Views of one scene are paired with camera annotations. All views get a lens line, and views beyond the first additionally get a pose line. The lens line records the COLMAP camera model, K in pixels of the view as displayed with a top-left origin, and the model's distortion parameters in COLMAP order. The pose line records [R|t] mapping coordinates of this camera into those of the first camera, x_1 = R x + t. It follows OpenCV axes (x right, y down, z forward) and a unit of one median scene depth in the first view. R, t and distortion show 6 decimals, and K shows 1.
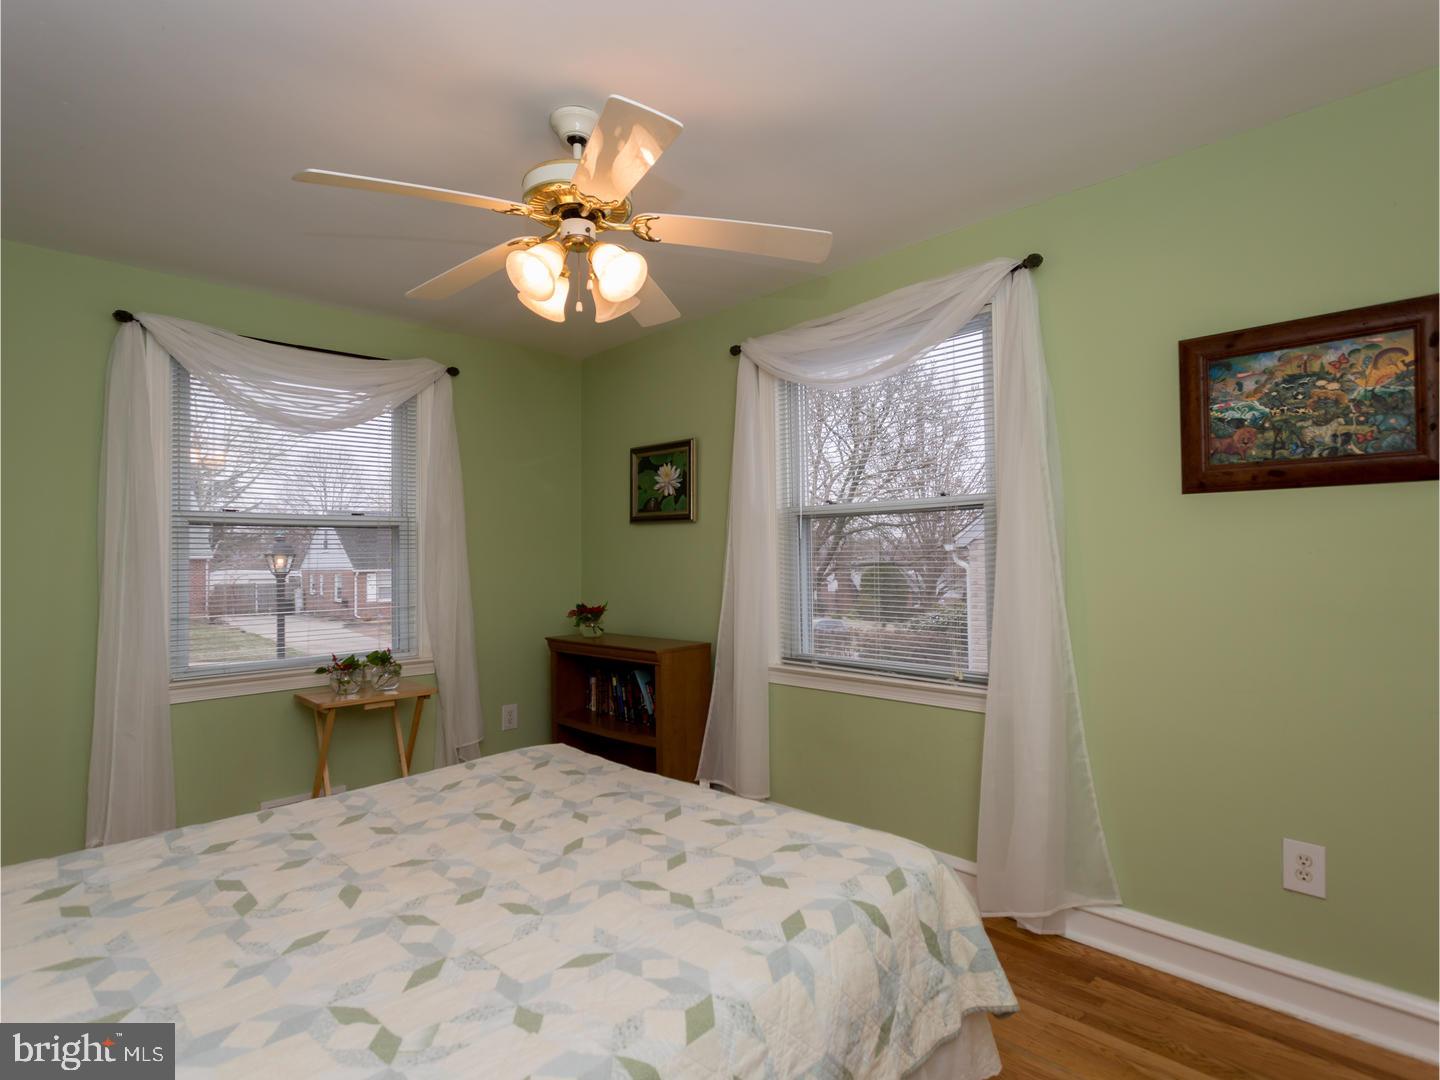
lens RADIAL K [[779.2, 0, 718.7], [0, 779.2, 542.6], [0, 0, 1]] dist [0.015518, -0.001631]
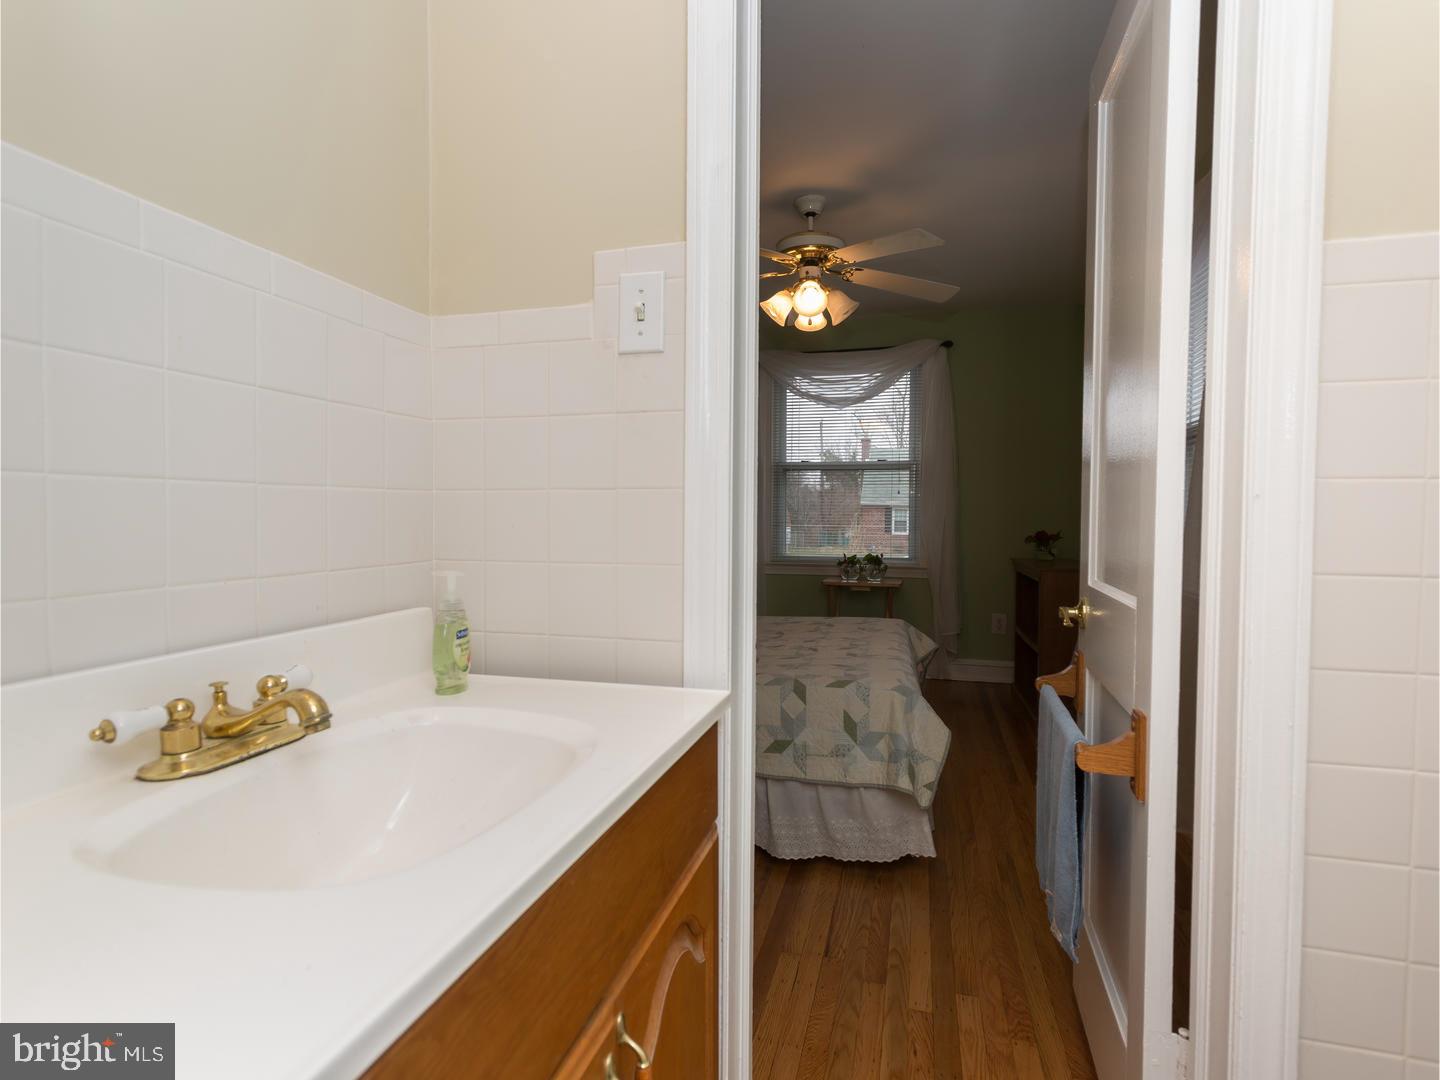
lens RADIAL K [[779.2, 0, 713.7], [0, 779.2, 536.6], [0, 0, 1]] dist [0.015518, -0.001631]
pose [[0.505778, 0.045675, -0.861454, 0.634081], [0.006630, 0.998362, 0.056827, 0.021417], [0.862638, -0.034454, 0.504646, 0.017861]]
